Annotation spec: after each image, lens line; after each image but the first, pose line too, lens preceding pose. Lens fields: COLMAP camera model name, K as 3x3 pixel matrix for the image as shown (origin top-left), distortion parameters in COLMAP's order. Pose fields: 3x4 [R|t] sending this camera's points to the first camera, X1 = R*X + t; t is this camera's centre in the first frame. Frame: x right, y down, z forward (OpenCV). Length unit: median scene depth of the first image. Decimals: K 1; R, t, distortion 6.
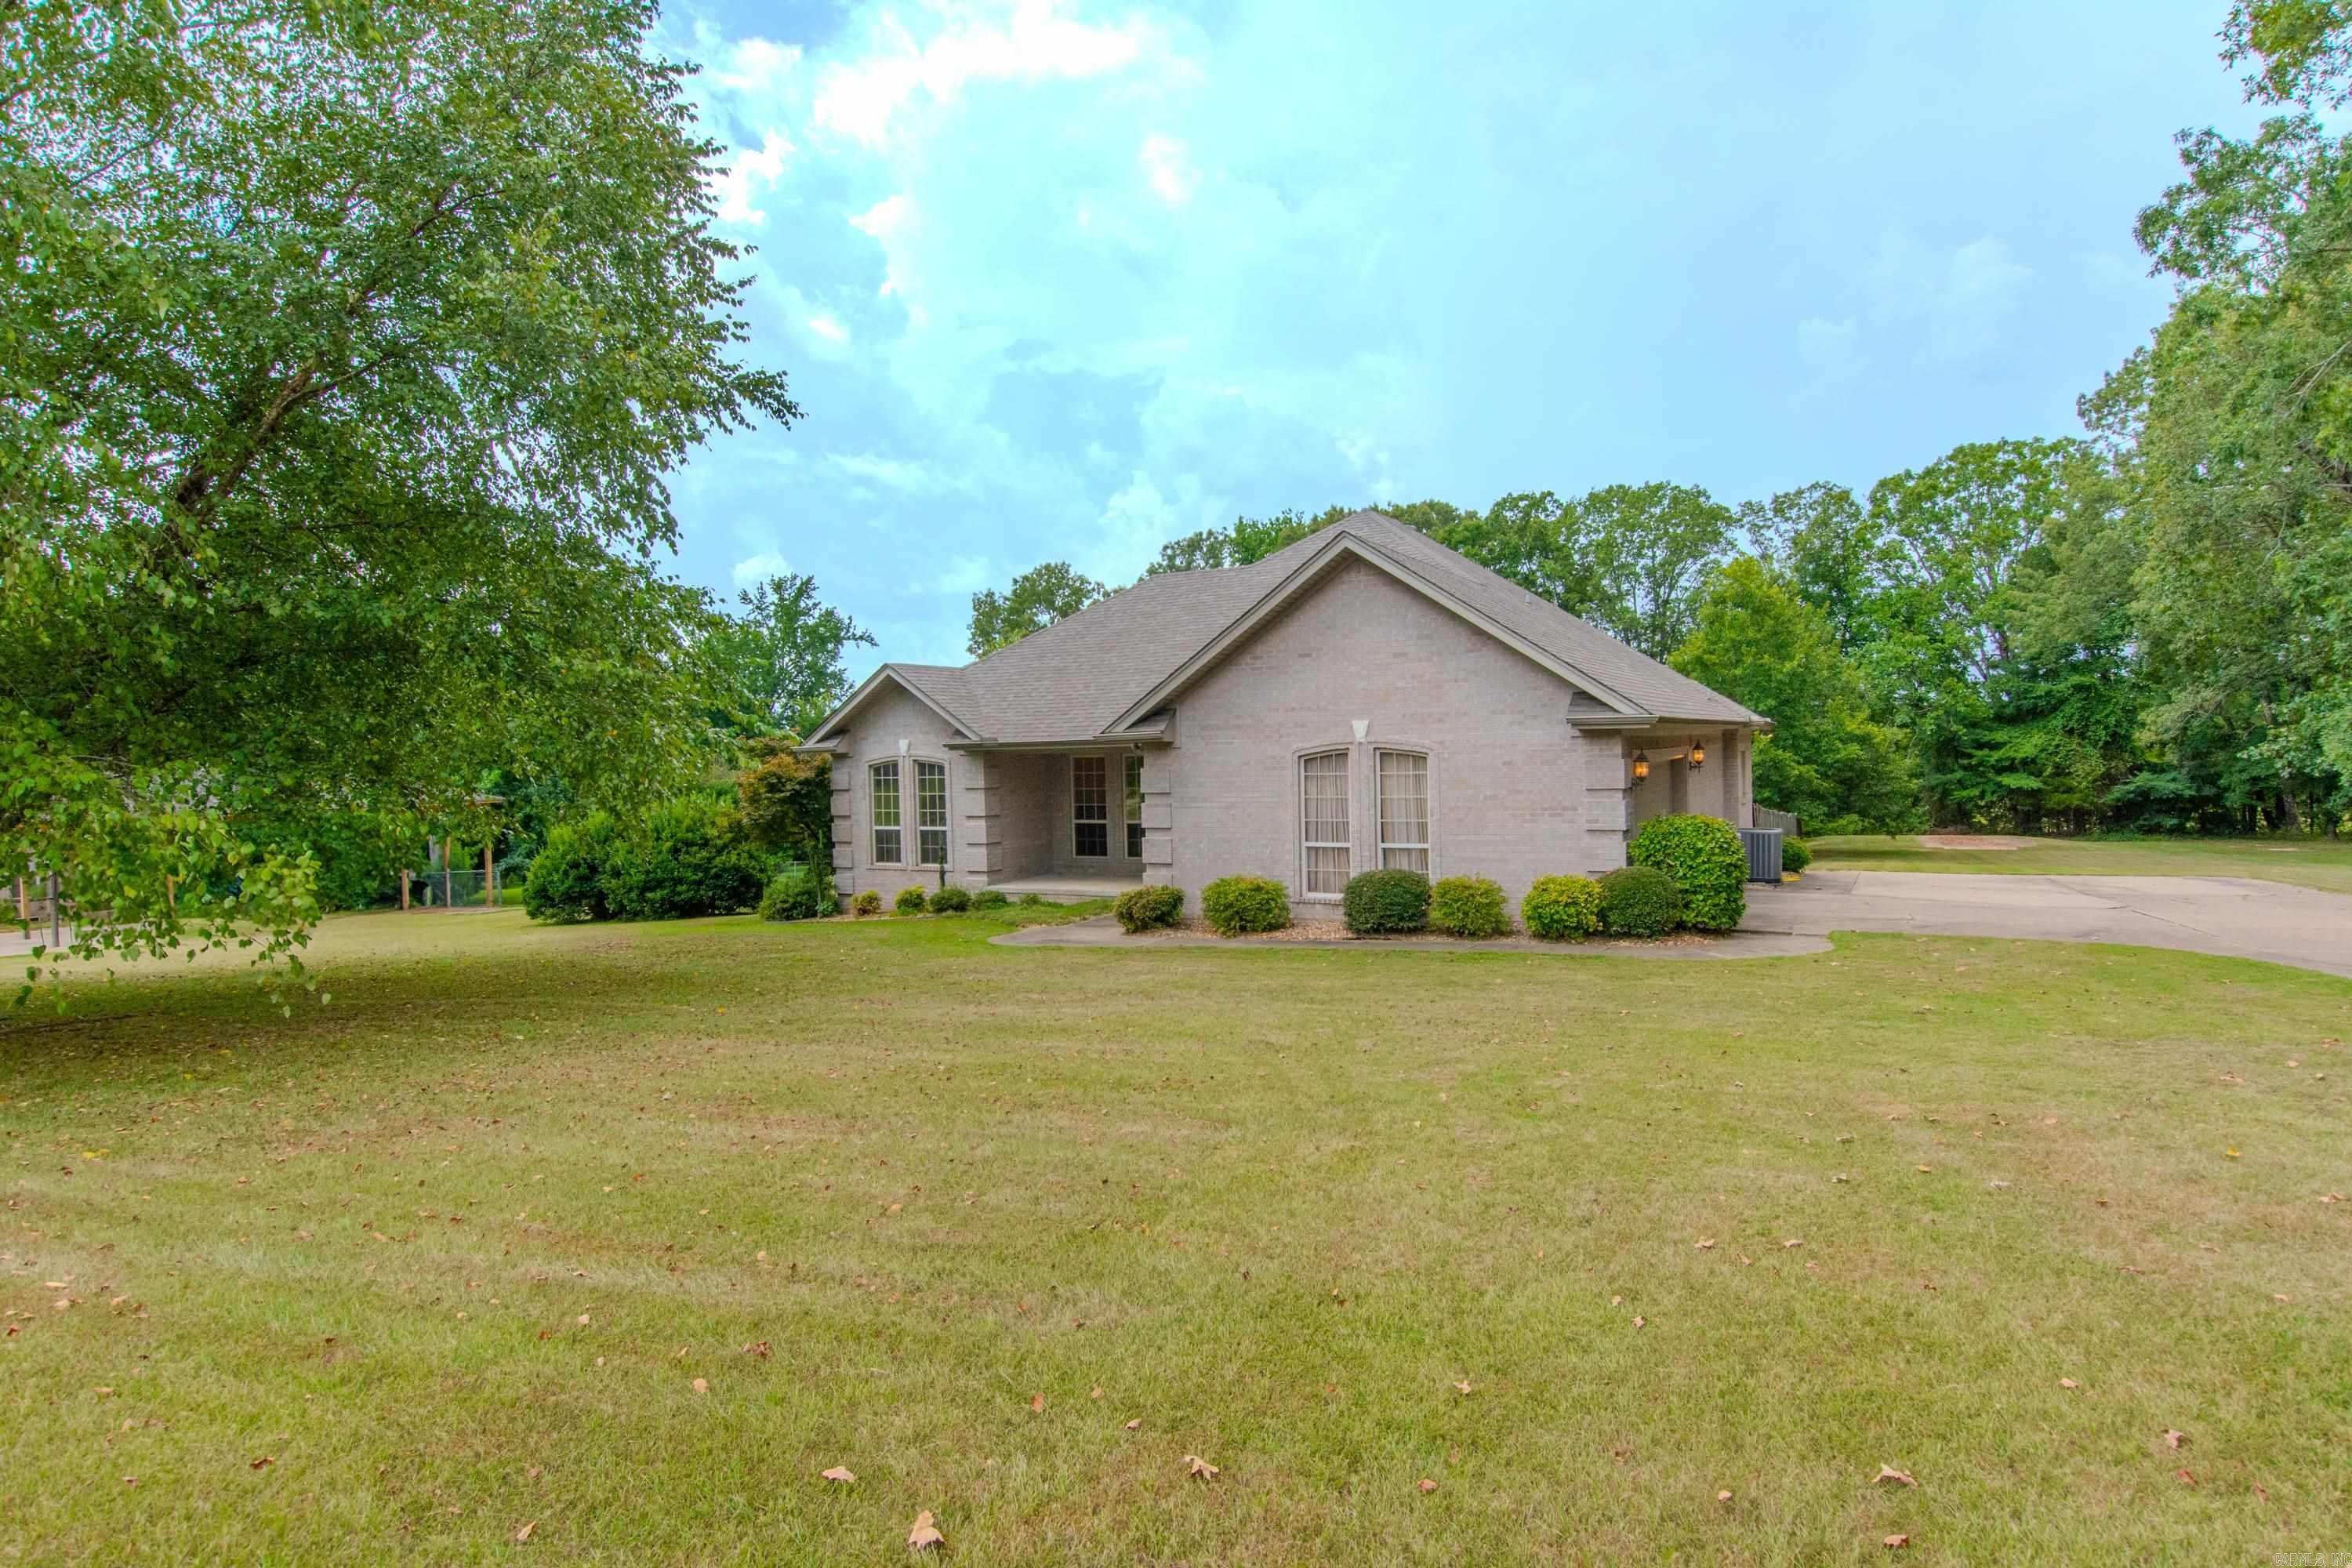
lens RADIAL K [[1317.6, 0, 1171.9], [0, 1317.6, 781.3], [0, 0, 1]] dist [0.005288, -0.001113]
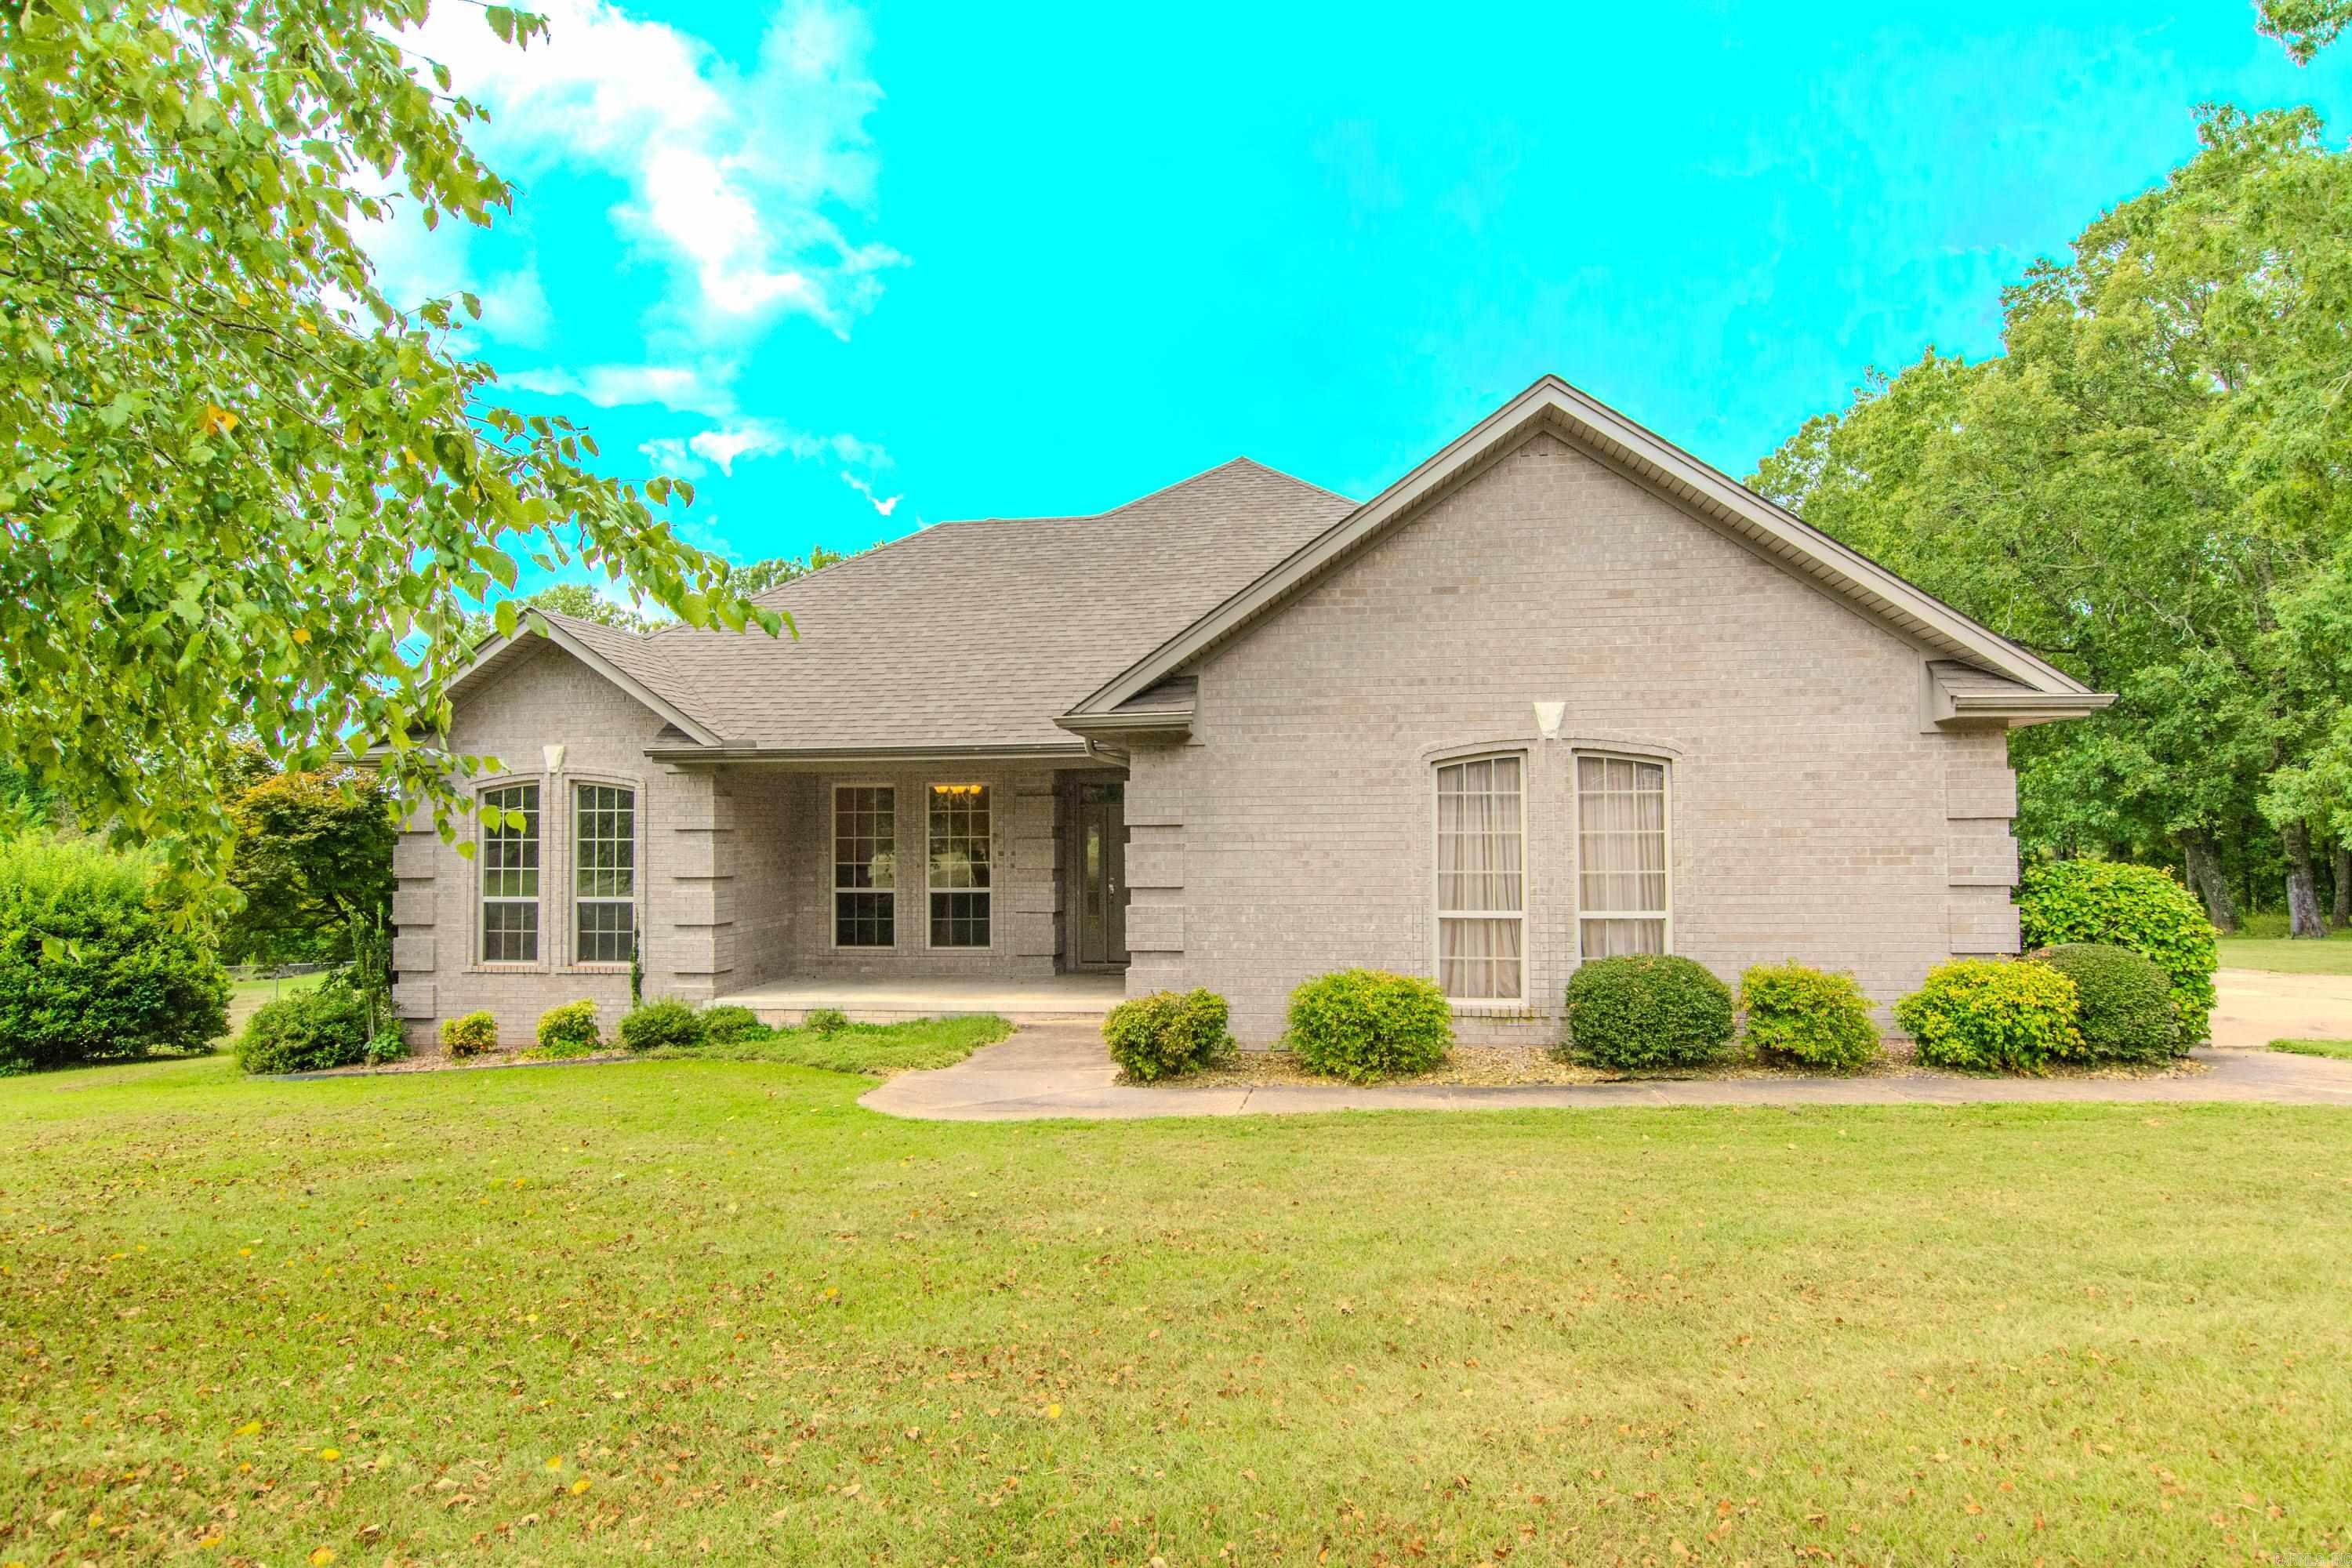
lens RADIAL K [[1433.5, 0, 1182.2], [0, 1433.5, 774.1], [0, 0, 1]] dist [0.001650, 0.004424]
pose [[0.937878, 0.032713, 0.345420, -0.136343], [-0.008721, 0.997453, -0.070786, 0.019368], [-0.346856, 0.063377, 0.935775, 0.270767]]
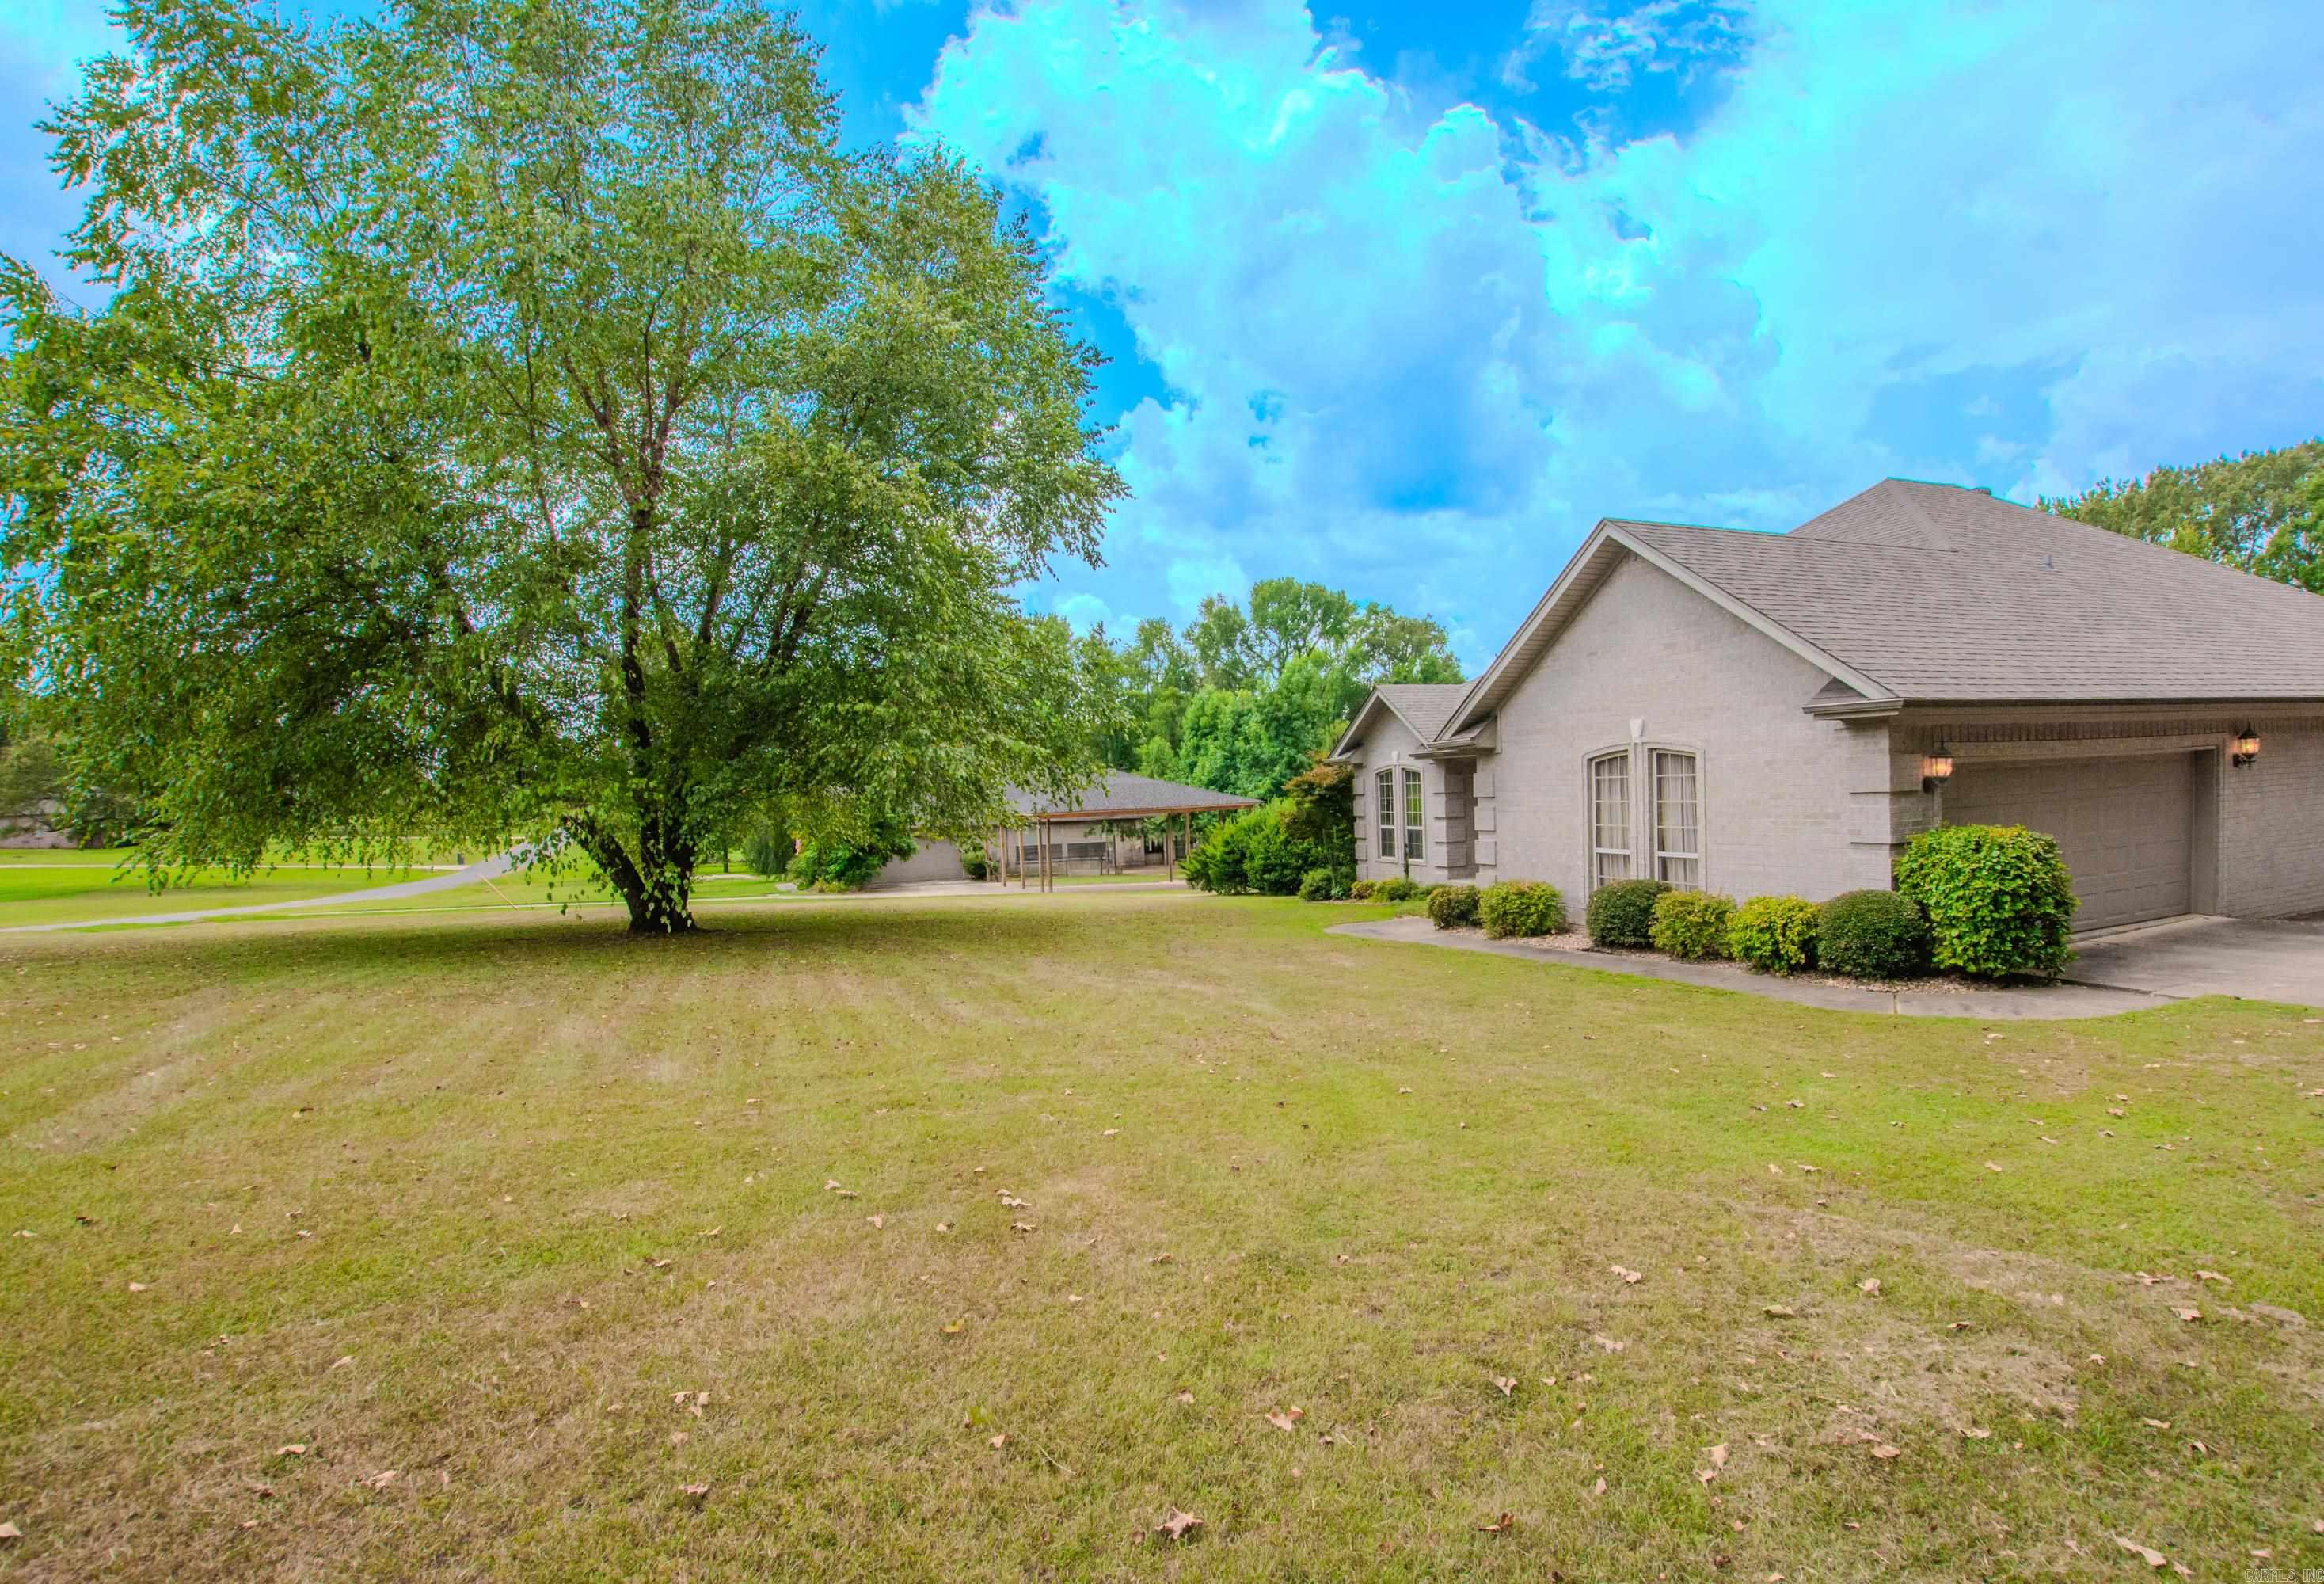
lens RADIAL K [[1118.0, 0, 1238.1], [0, 1118.0, 837.7], [0, 0, 1]] dist [-0.002375, -0.001263]
pose [[0.796398, 0.024616, -0.604271, 0.235069], [0.001856, 0.999067, 0.043145, 0.001648], [0.604770, -0.035483, 0.795610, 0.115679]]
